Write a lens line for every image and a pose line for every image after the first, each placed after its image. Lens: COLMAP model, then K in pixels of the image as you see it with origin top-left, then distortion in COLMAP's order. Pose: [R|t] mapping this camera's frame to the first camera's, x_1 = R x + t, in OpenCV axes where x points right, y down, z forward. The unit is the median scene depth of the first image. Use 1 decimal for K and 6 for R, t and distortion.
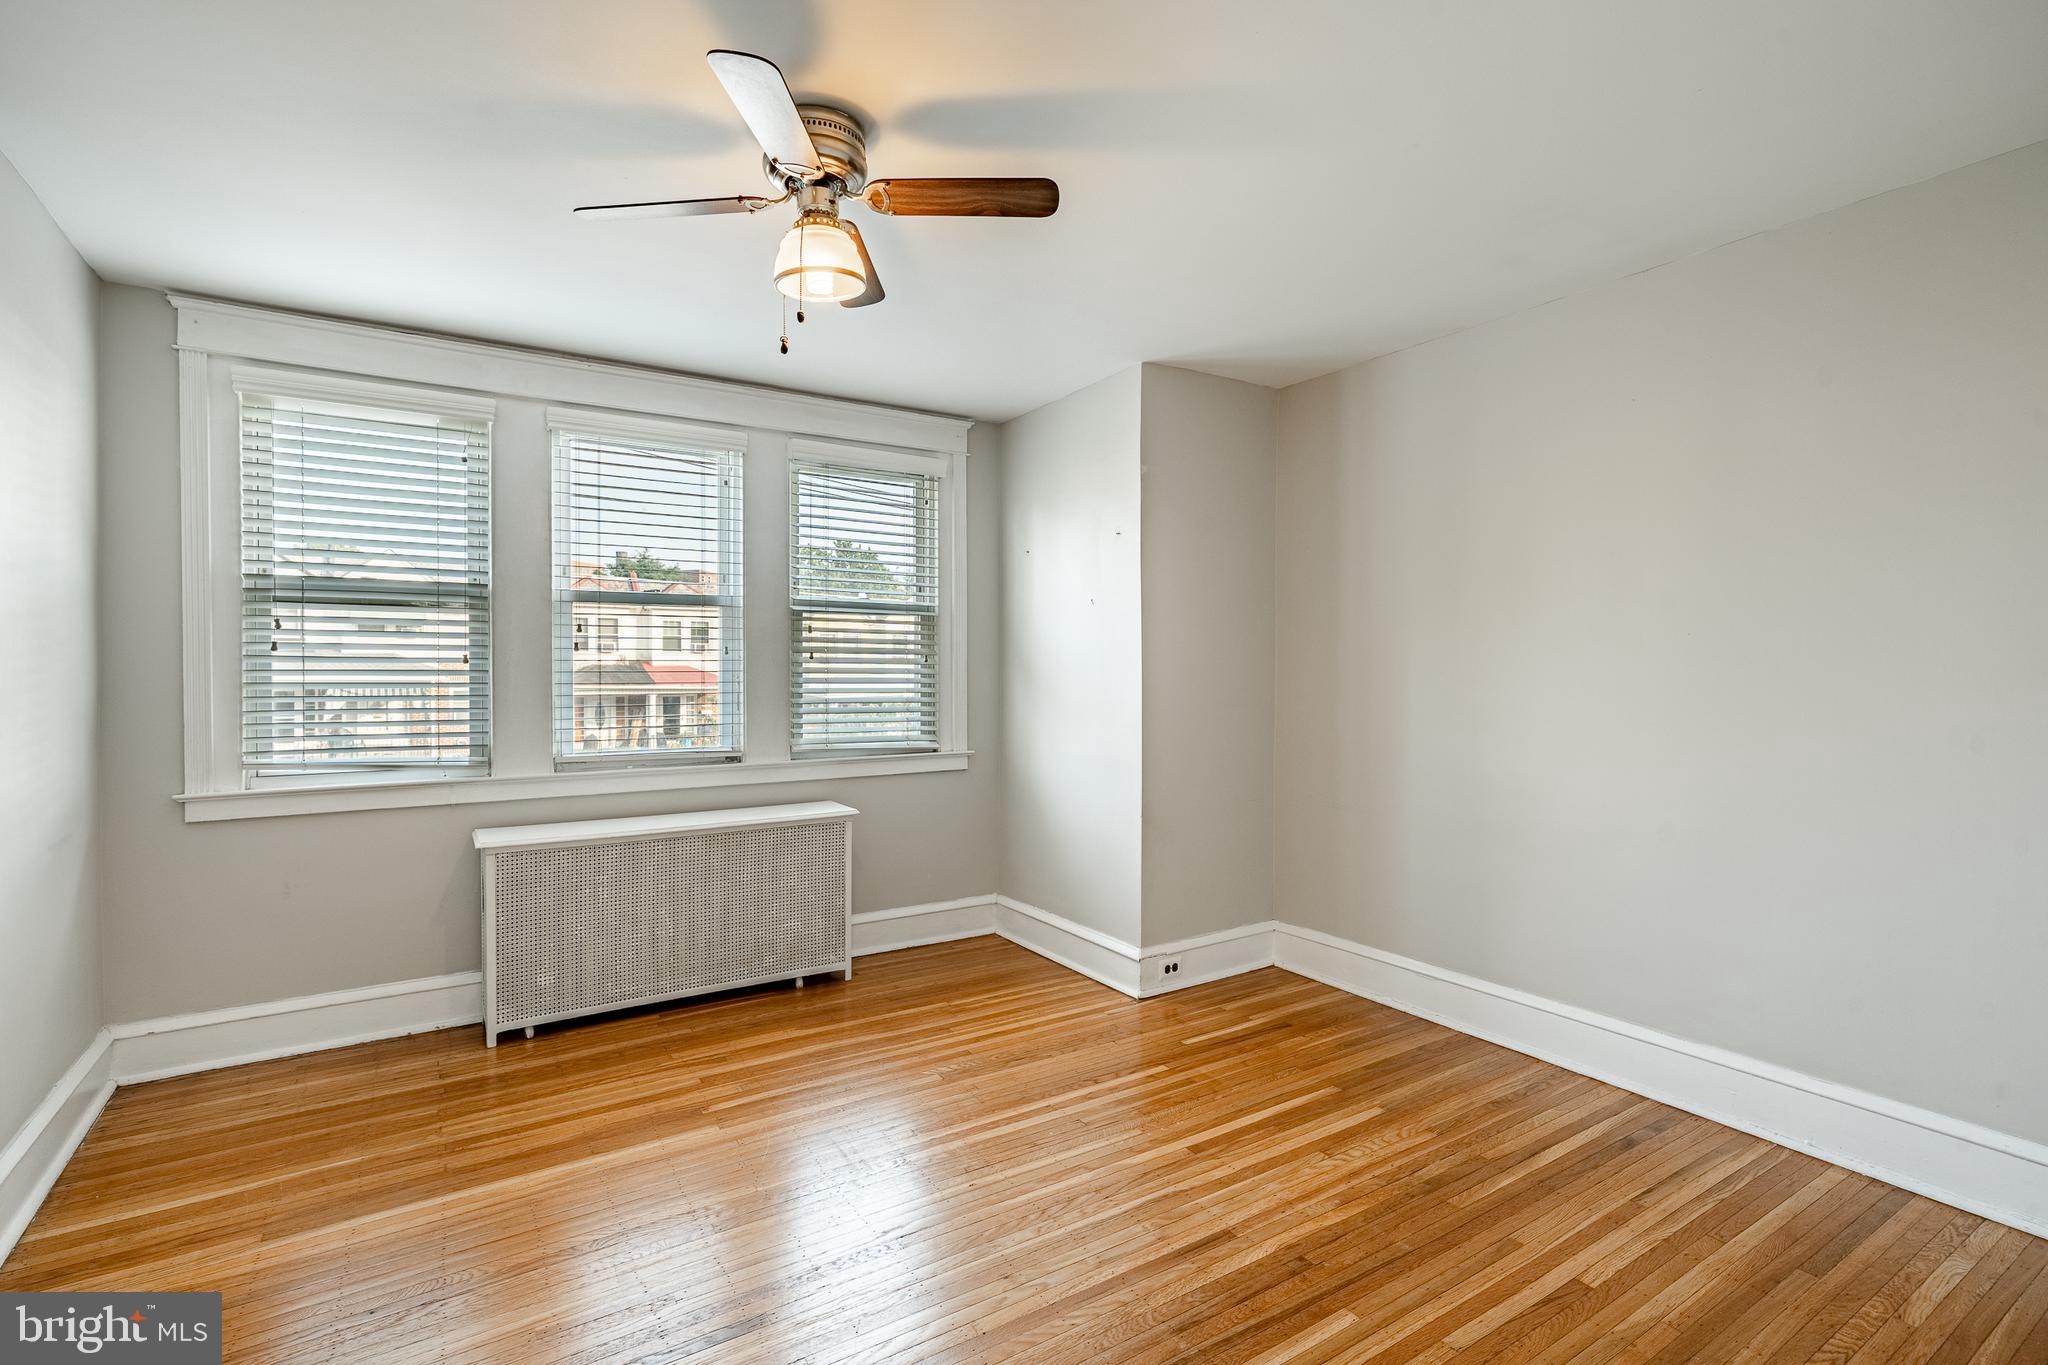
lens RADIAL K [[949.2, 0, 1024.0], [0, 949.2, 682.5], [0, 0, 1]] dist [0.000796, 0.000300]
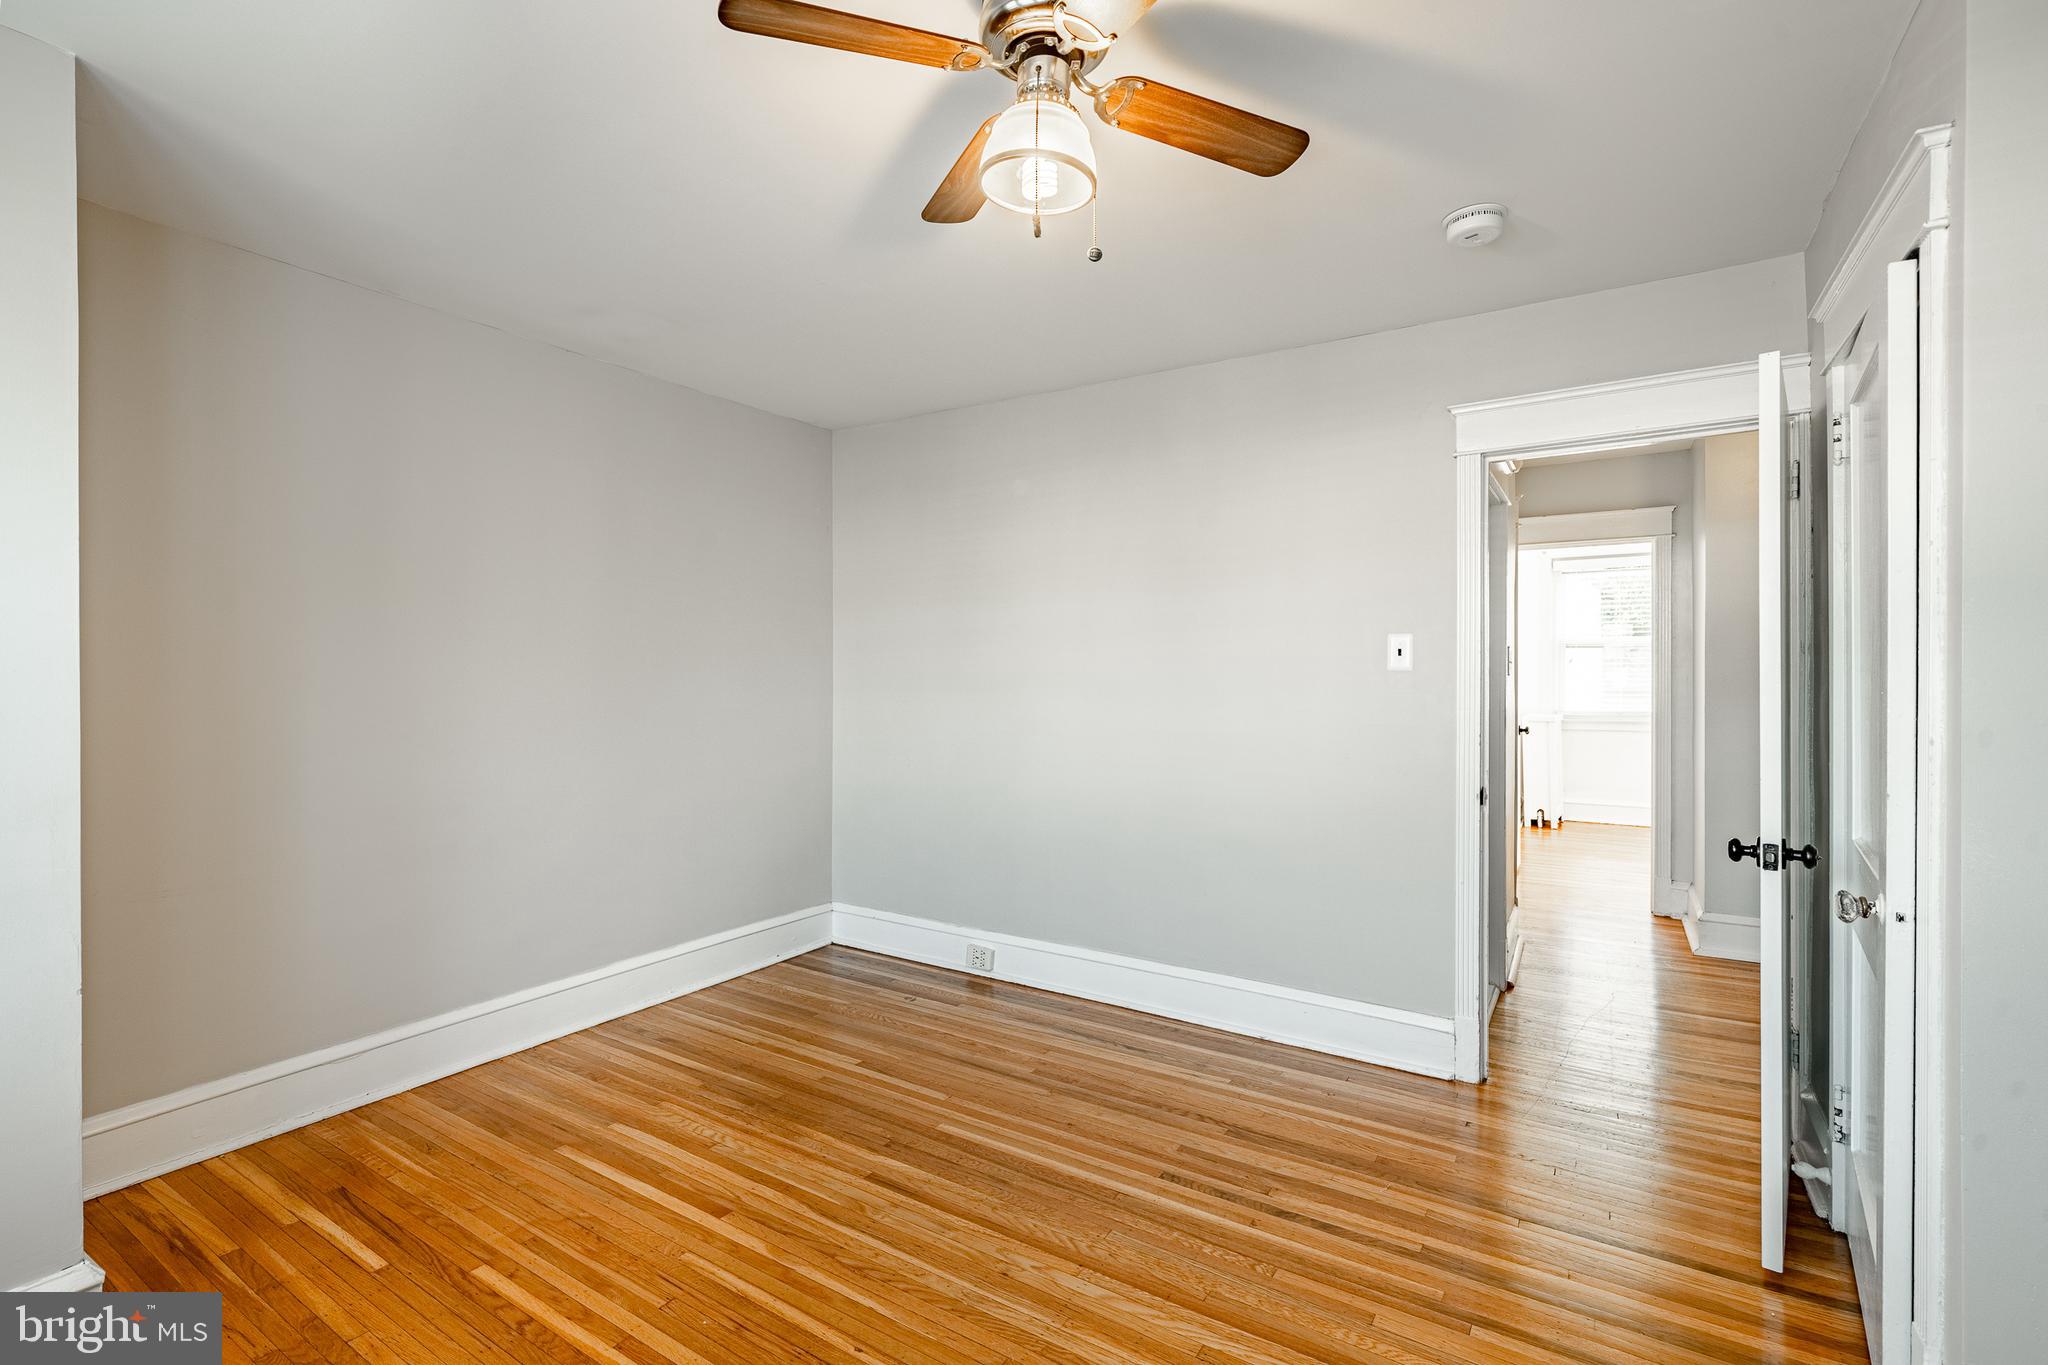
lens RADIAL K [[931.5, 0, 1015.0], [0, 931.5, 670.5], [0, 0, 1]] dist [-0.003370, -0.000561]
pose [[-0.415572, -0.004368, 0.909550, -0.740694], [0.014416, 0.999831, 0.011388, -0.035404], [-0.909446, 0.017845, -0.415439, 1.094724]]
